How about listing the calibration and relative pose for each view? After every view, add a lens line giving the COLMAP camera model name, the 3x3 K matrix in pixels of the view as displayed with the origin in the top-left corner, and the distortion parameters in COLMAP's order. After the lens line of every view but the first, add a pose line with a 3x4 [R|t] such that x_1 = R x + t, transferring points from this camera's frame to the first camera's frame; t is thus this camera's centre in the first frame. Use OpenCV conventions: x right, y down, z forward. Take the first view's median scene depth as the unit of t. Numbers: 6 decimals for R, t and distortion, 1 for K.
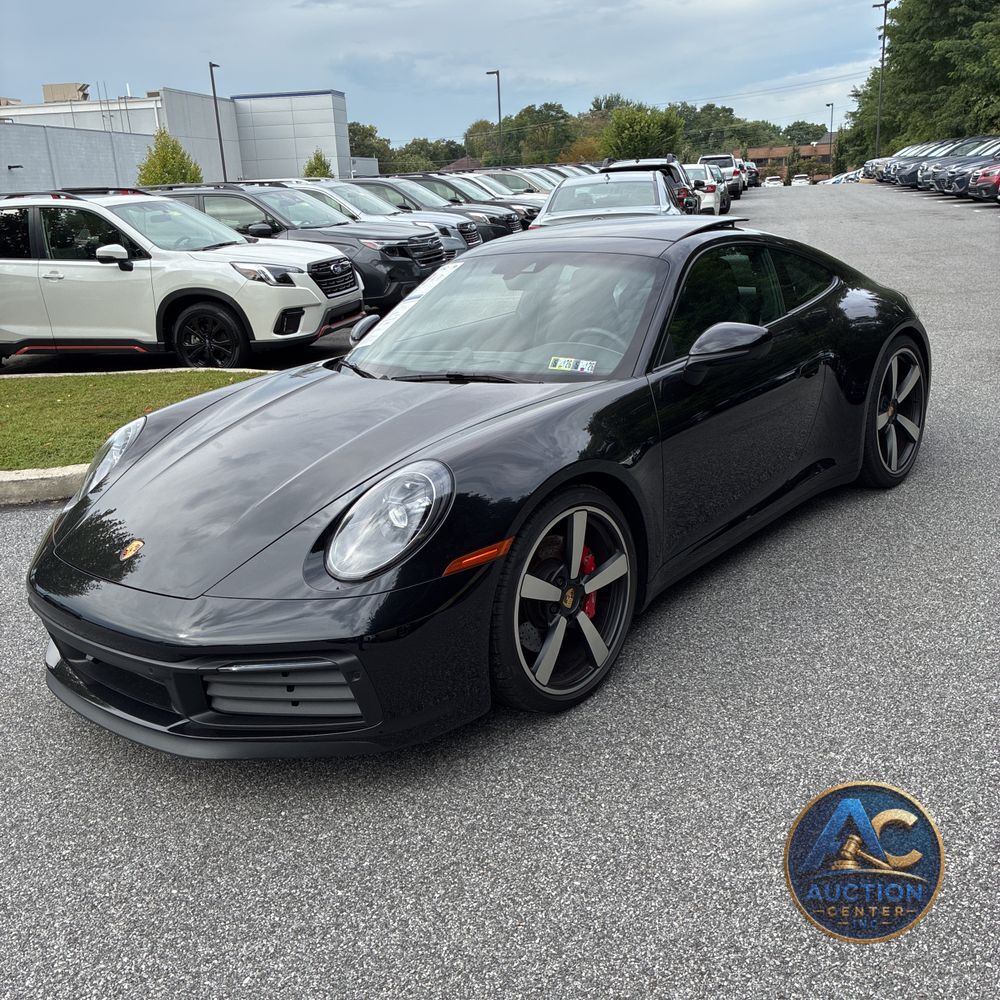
lens RADIAL K [[988.7, 0, 503.5], [0, 988.7, 505.4], [0, 0, 1]] dist [0.038797, -0.024589]
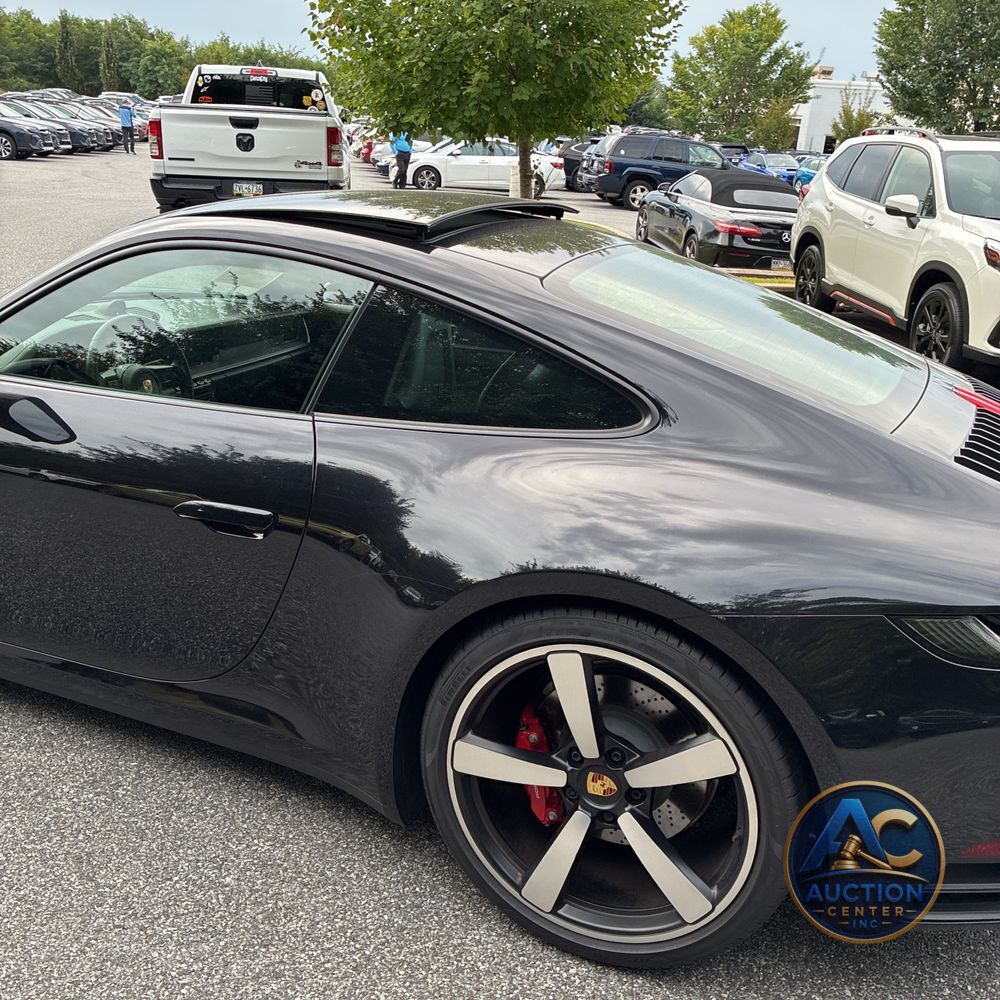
lens RADIAL K [[1006.1, 0, 508.2], [0, 1006.1, 496.8], [0, 0, 1]] dist [0.019317, -0.003201]
pose [[0.315798, 0.403190, -0.858900, 0.314579], [-0.369282, 0.886078, 0.280171, -0.136640], [0.874015, 0.228699, 0.428713, 0.357836]]
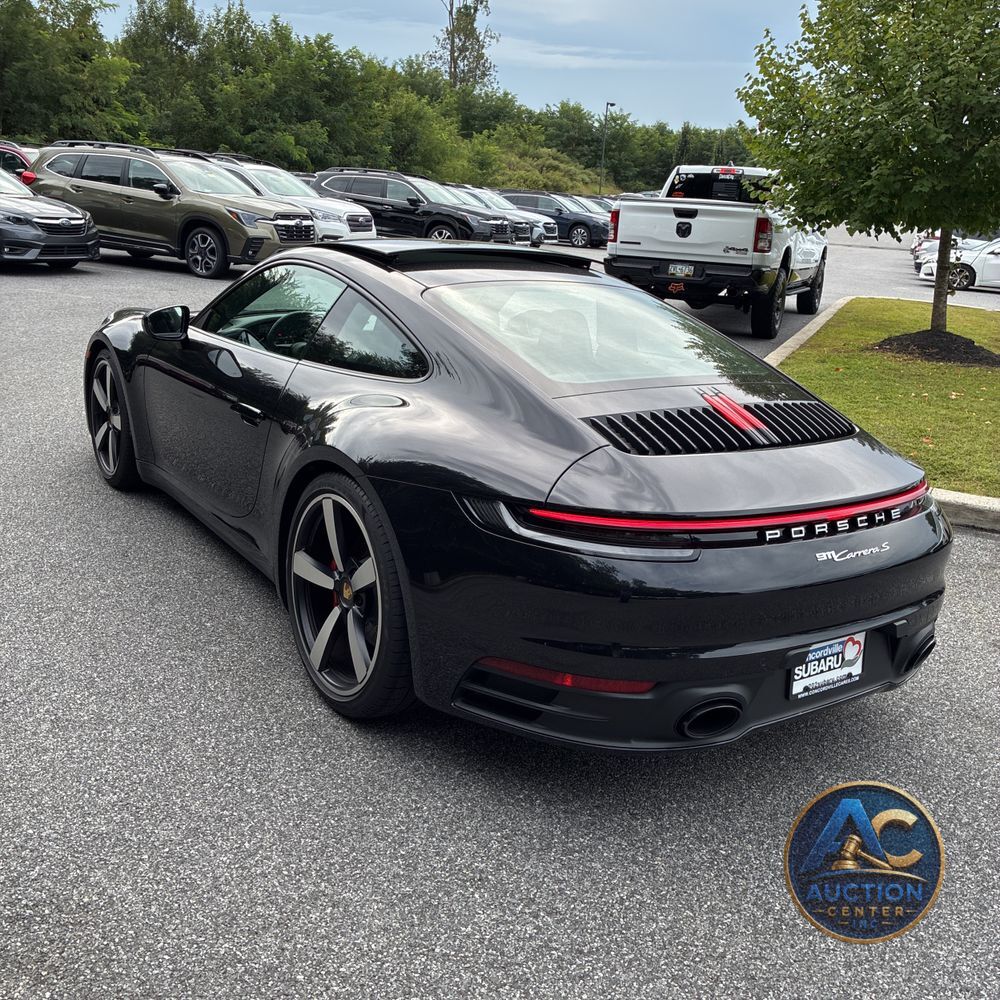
lens RADIAL K [[988.7, 0, 503.5], [0, 988.7, 505.4], [0, 0, 1]] dist [0.038797, -0.024589]
pose [[-0.231691, 0.343768, -0.910023, 0.427358], [-0.353229, 0.841899, 0.407965, -0.199966], [0.906393, 0.415968, -0.073632, 0.515540]]
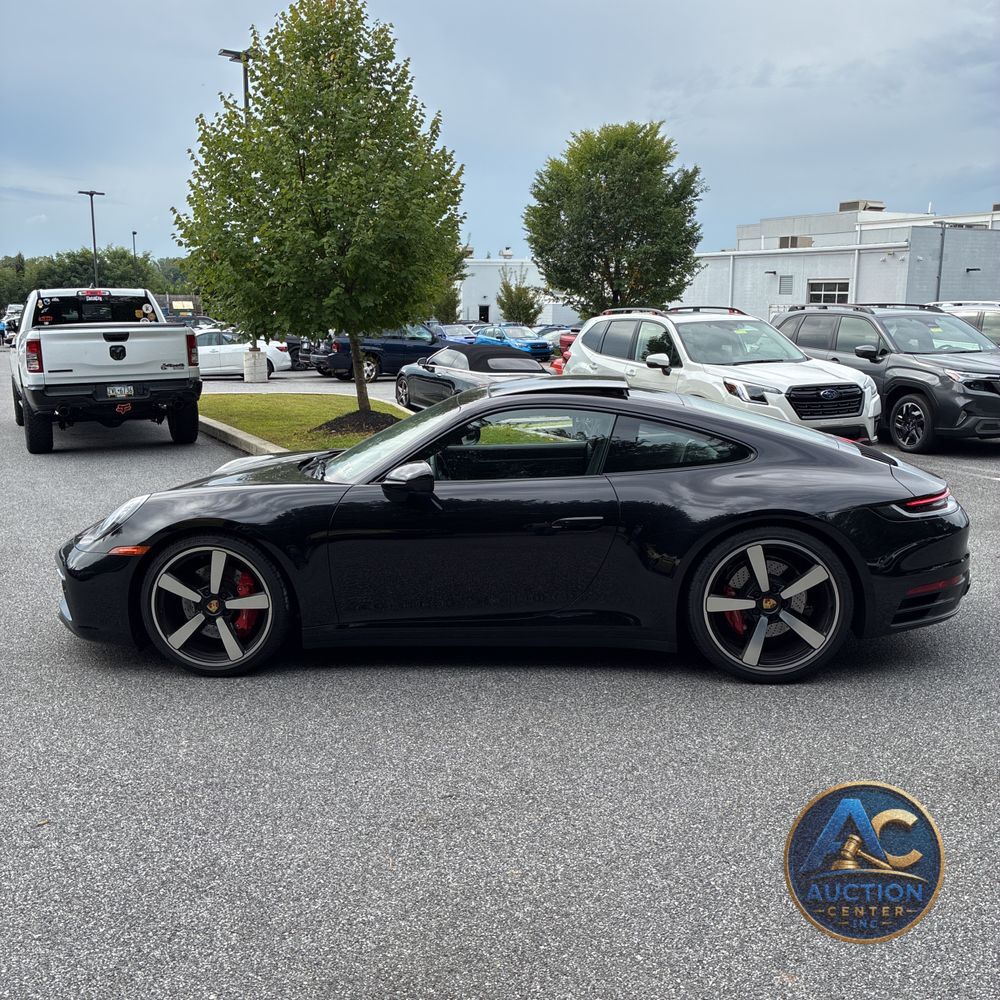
lens RADIAL K [[988.7, 0, 503.5], [0, 988.7, 505.4], [0, 0, 1]] dist [0.038797, -0.024589]
pose [[0.604732, 0.210869, -0.768006, 0.437021], [-0.278971, 0.959303, 0.043729, -0.073111], [0.745972, 0.187807, 0.638948, 0.092061]]
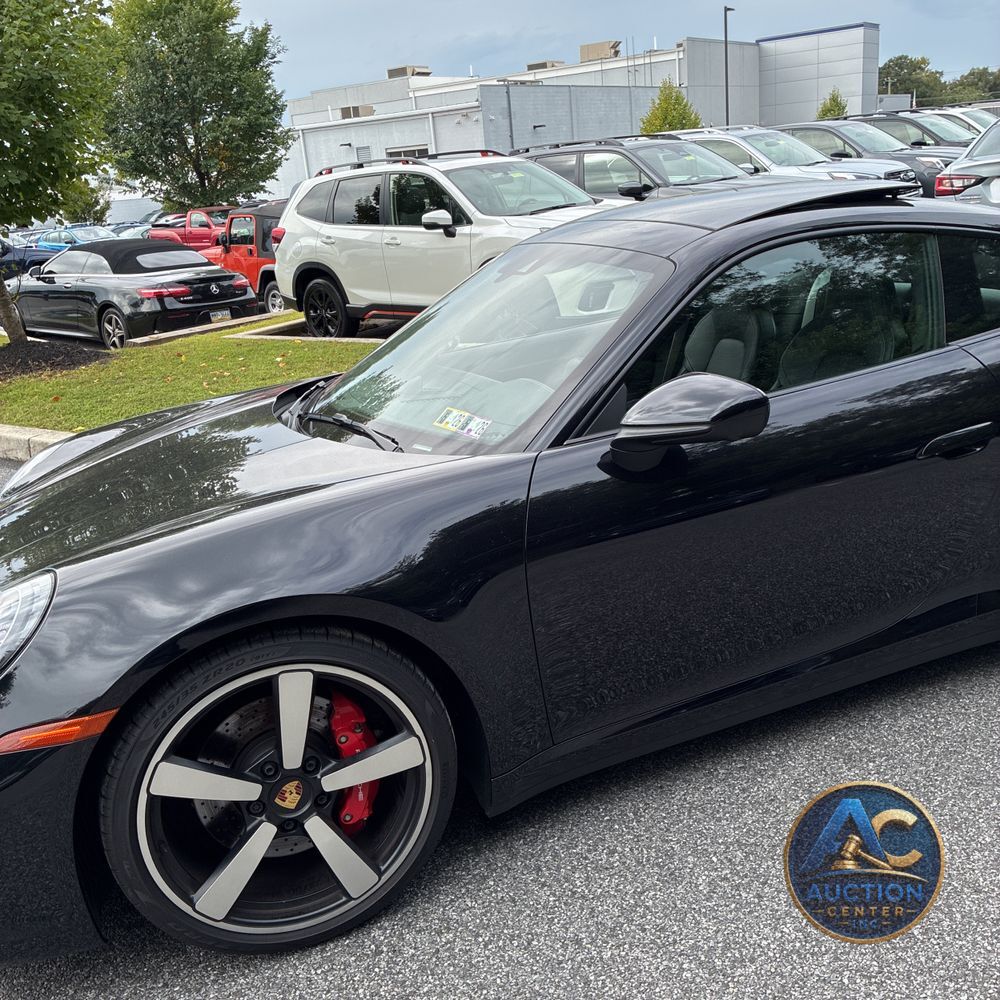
lens RADIAL K [[1006.1, 0, 508.2], [0, 1006.1, 496.8], [0, 0, 1]] dist [0.019317, -0.003201]
pose [[0.882717, 0.120460, -0.454202, 0.138041], [-0.104119, 0.992697, 0.060926, -0.045963], [0.458224, -0.006490, 0.888813, 0.137626]]
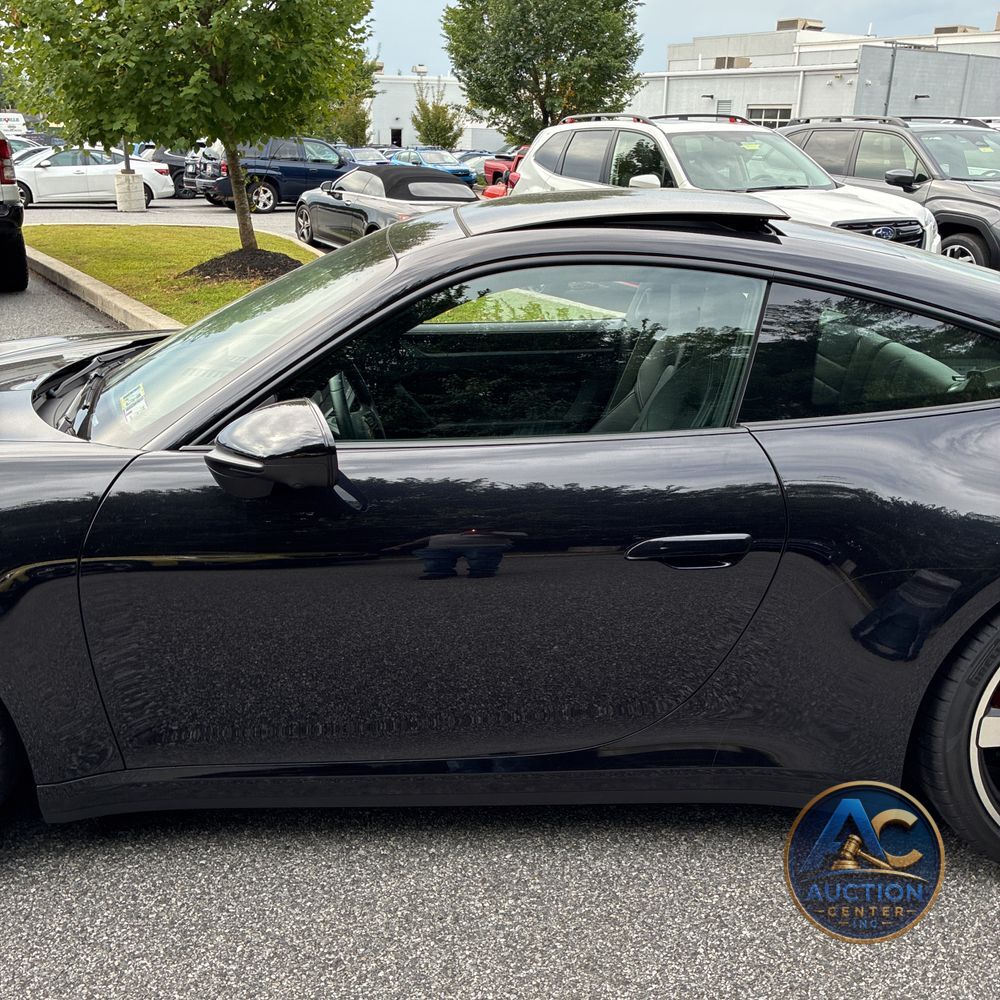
lens RADIAL K [[1008.1, 0, 500.0], [0, 1008.1, 500.0], [0, 0, 1]] dist [0.003932, 0.038025]
pose [[0.663685, 0.316275, -0.677859, 0.222209], [-0.282190, 0.945118, 0.164683, -0.084940], [0.692742, 0.081987, 0.716510, 0.240023]]
